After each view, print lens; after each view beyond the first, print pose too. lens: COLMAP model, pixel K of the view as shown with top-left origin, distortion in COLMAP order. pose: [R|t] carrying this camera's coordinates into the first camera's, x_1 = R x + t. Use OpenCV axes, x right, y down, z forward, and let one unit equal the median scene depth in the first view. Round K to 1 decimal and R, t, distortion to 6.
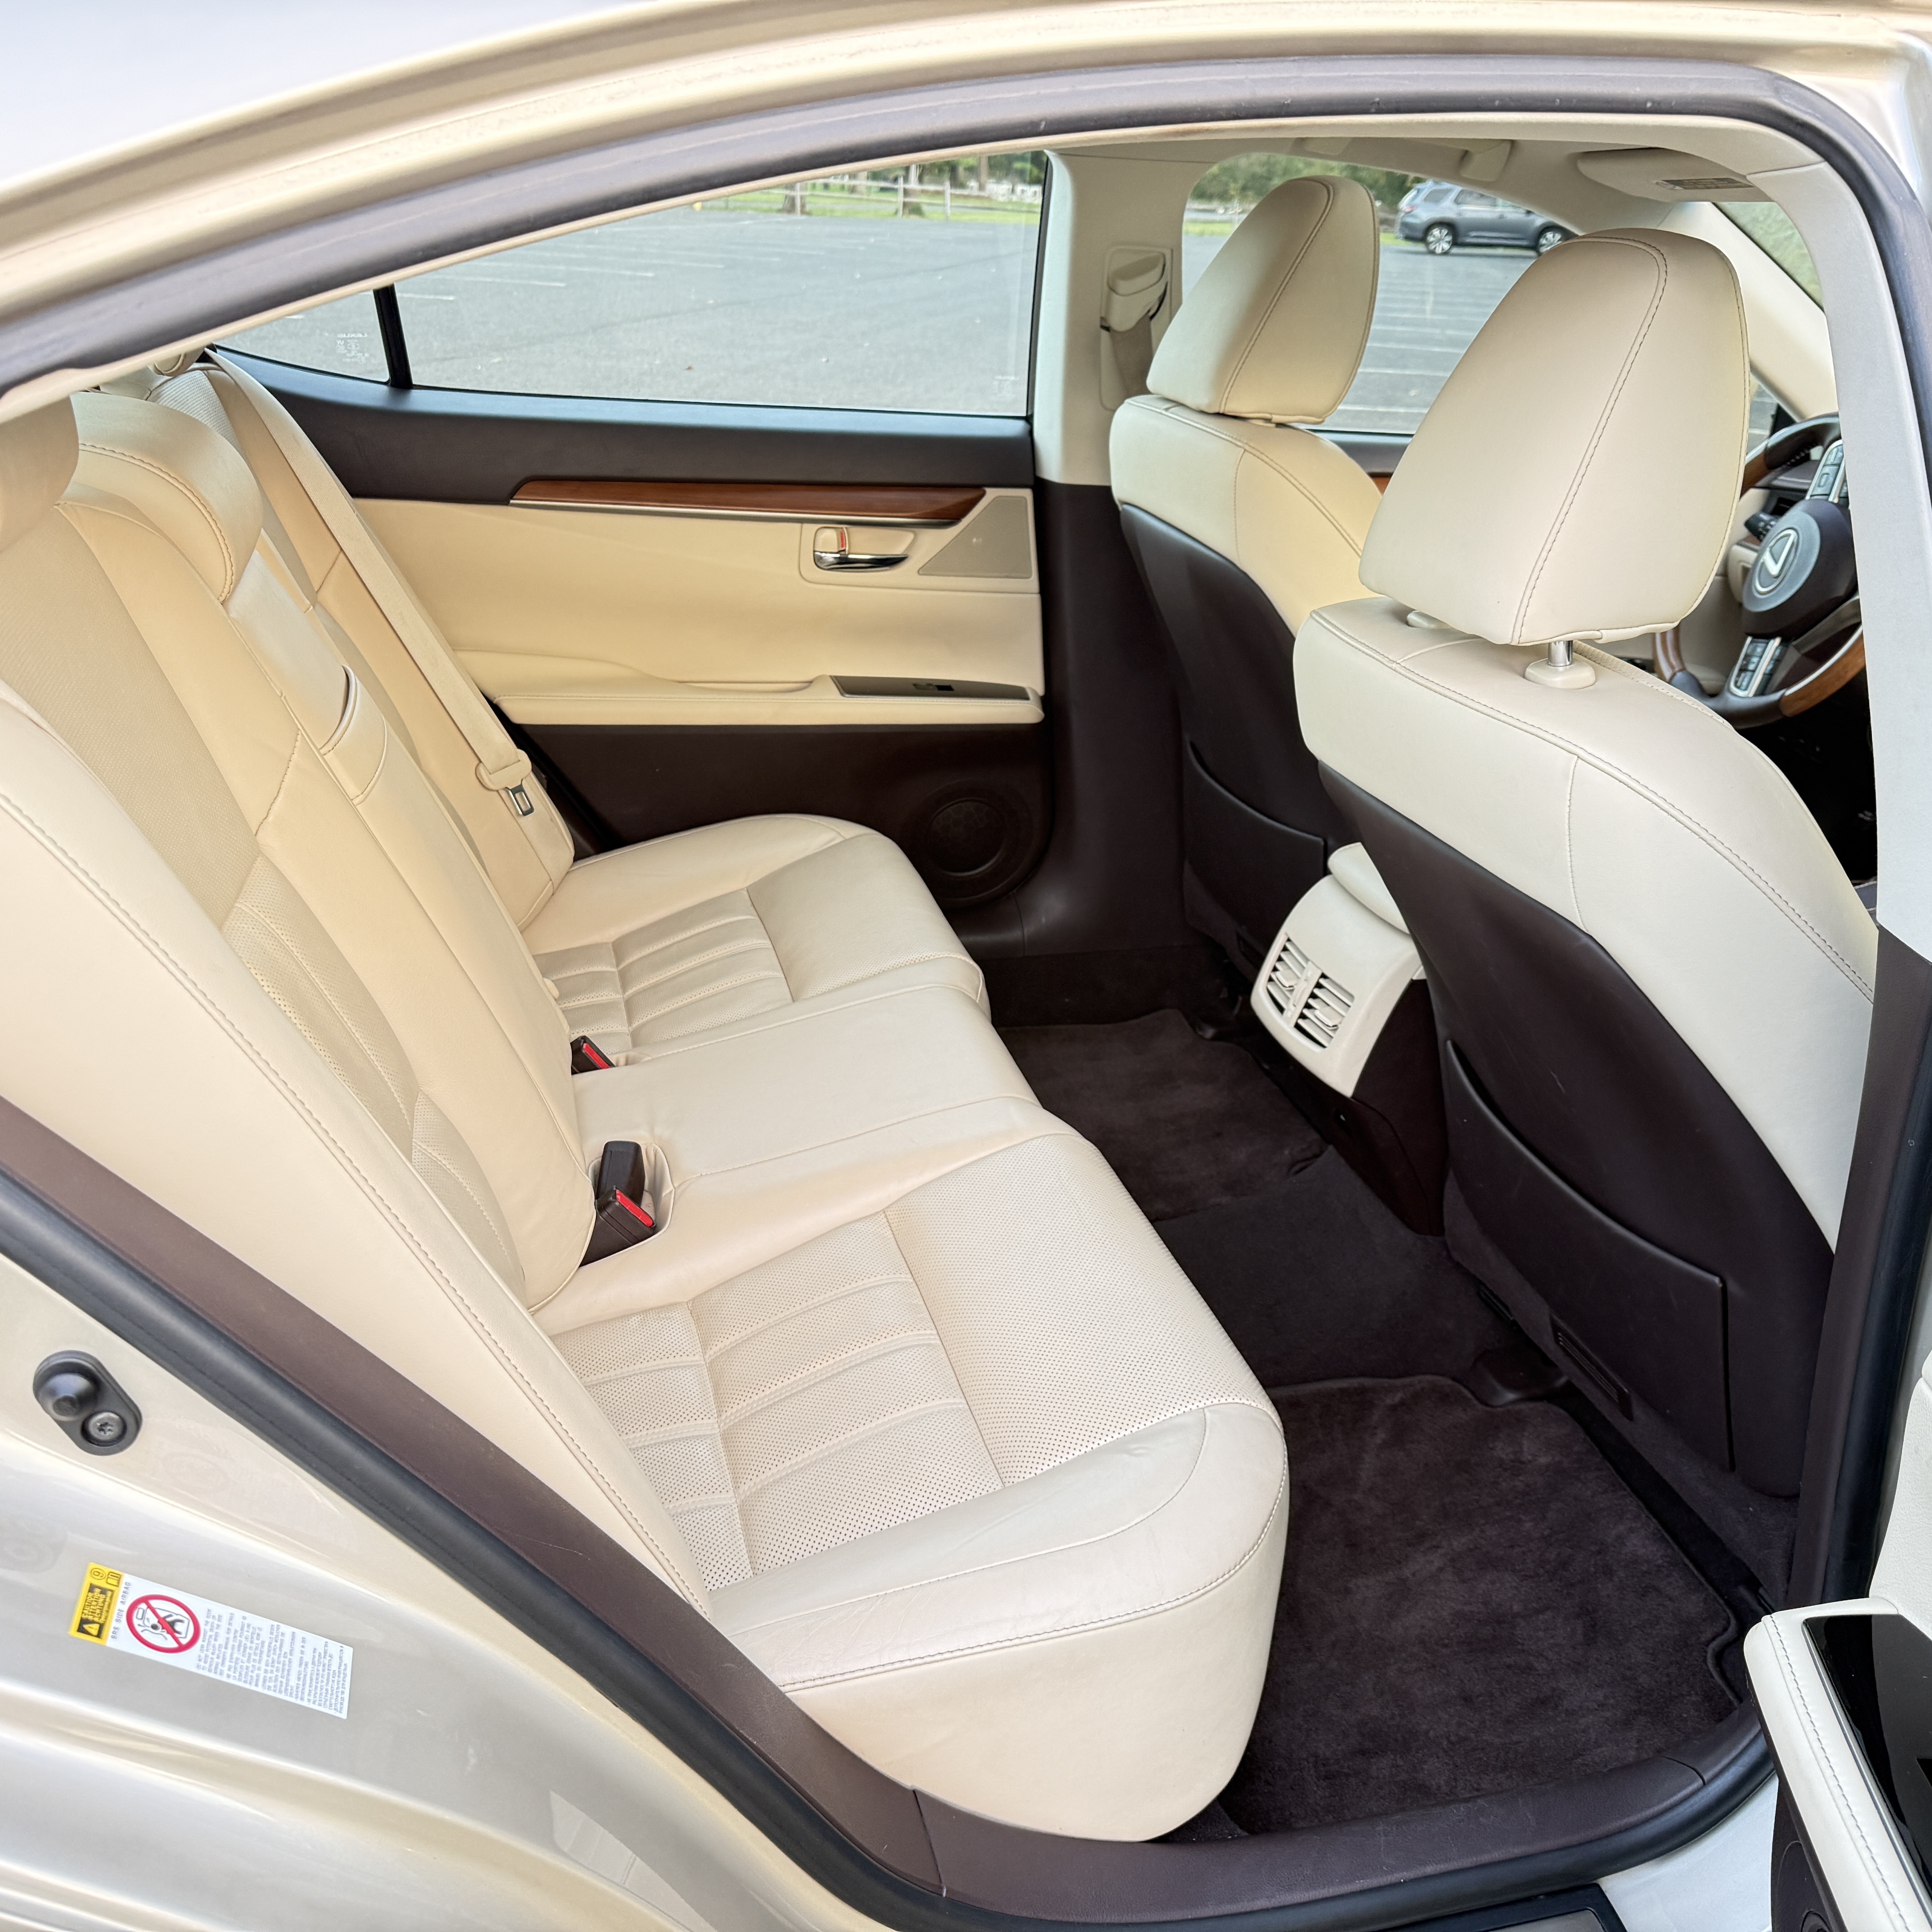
lens RADIAL K [[1787.1, 0, 966.0], [0, 1787.1, 966.0], [0, 0, 1]] dist [0.145946, -0.334256]
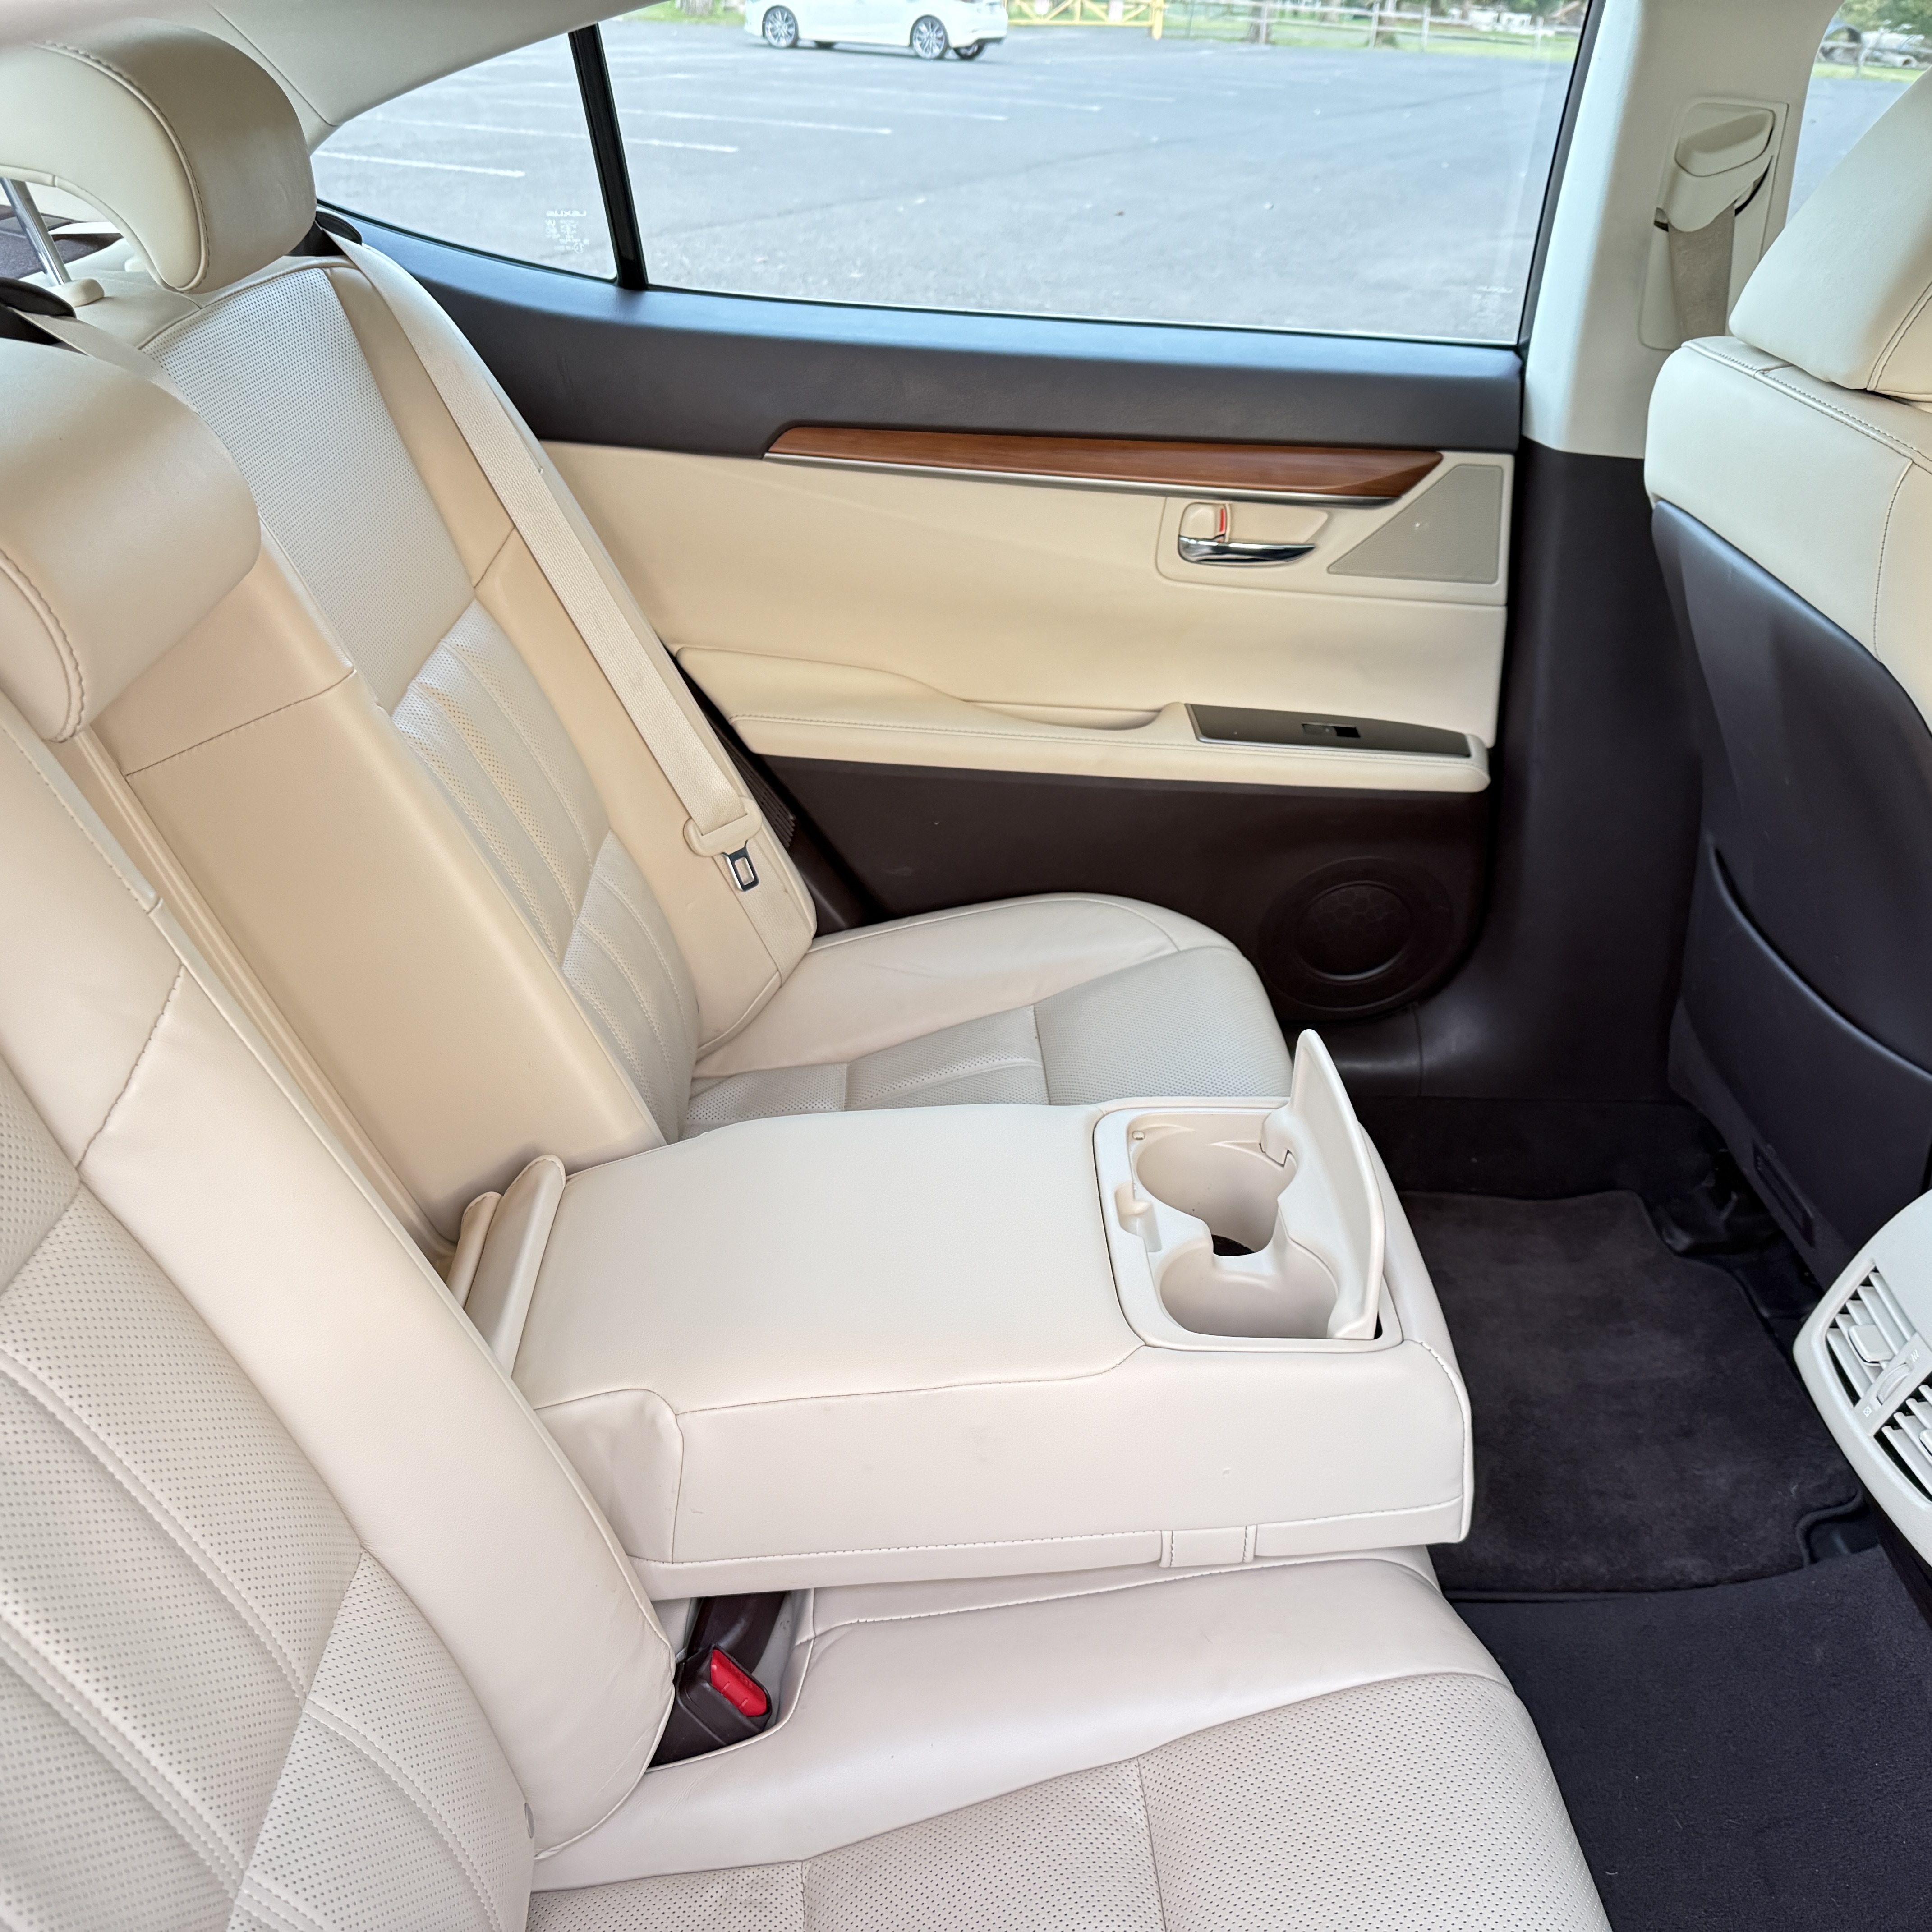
lens RADIAL K [[1805.5, 0, 966.0], [0, 1805.5, 966.0], [0, 0, 1]] dist [0.088611, -0.153857]
pose [[0.973838, 0.108226, -0.199816, -0.006221], [-0.093034, 0.992118, 0.083942, -0.112680], [0.207326, -0.063156, 0.976231, 0.272634]]
